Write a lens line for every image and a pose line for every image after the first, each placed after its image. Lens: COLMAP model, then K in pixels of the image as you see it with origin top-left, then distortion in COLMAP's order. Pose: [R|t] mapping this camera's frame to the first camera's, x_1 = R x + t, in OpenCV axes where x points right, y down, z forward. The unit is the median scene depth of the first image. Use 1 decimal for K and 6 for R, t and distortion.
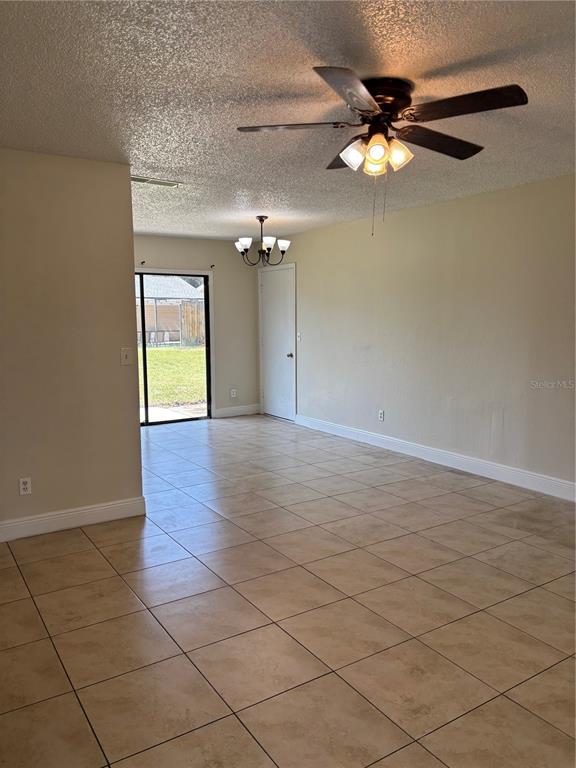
lens RADIAL K [[583.0, 0, 288.0], [0, 583.0, 384.0], [0, 0, 1]] dist [0.060121, -0.000179]
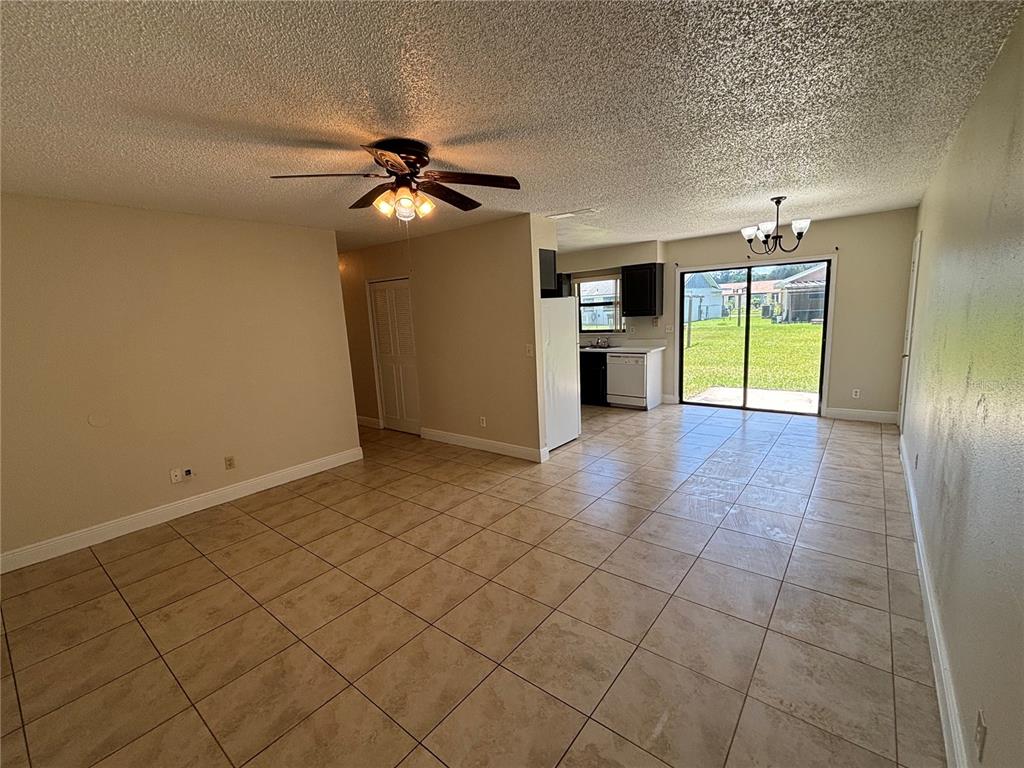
lens RADIAL K [[449.0, 0, 512.0], [0, 449.0, 384.0], [0, 0, 1]] dist [-0.000563, -0.000085]
pose [[0.316180, 0.152452, -0.936370, 0.756107], [-0.066737, 0.988133, 0.138345, -0.116447], [0.946349, 0.018748, 0.322602, 0.620996]]
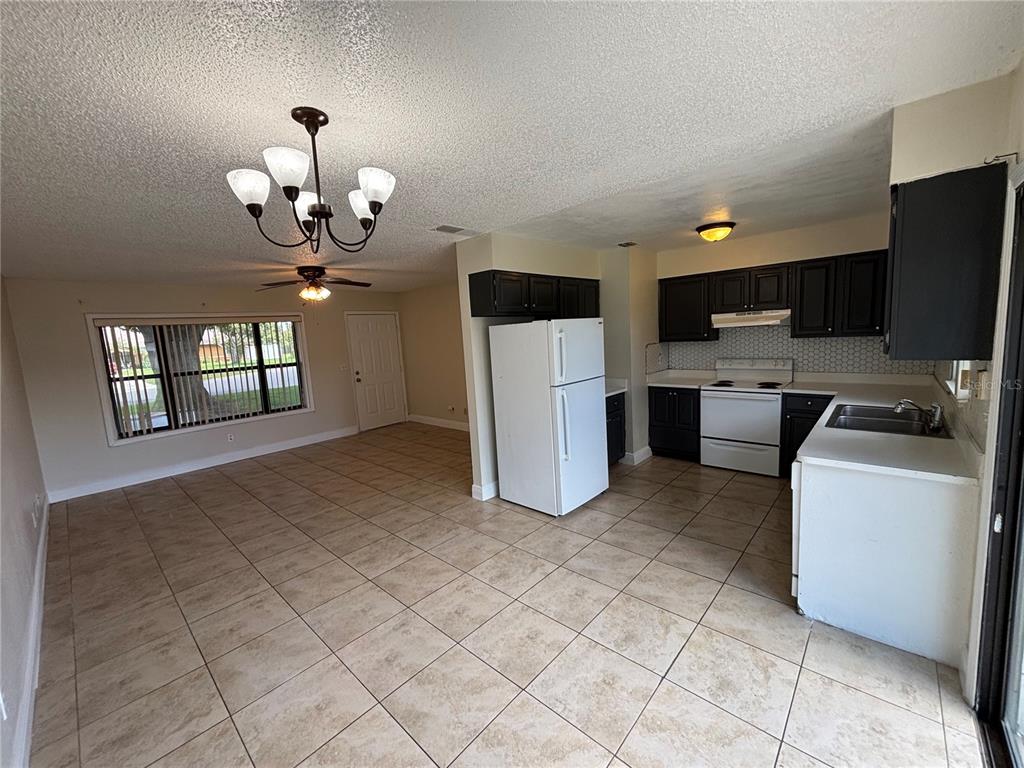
lens RADIAL K [[422.0, 0, 512.0], [0, 422.0, 384.0], [0, 0, 1]] dist [0.002981, 0.000084]
pose [[-0.967250, 0.093309, -0.236052, -0.134126], [0.035180, 0.970286, 0.239391, -0.275068], [0.251376, 0.223247, -0.941791, 1.990408]]
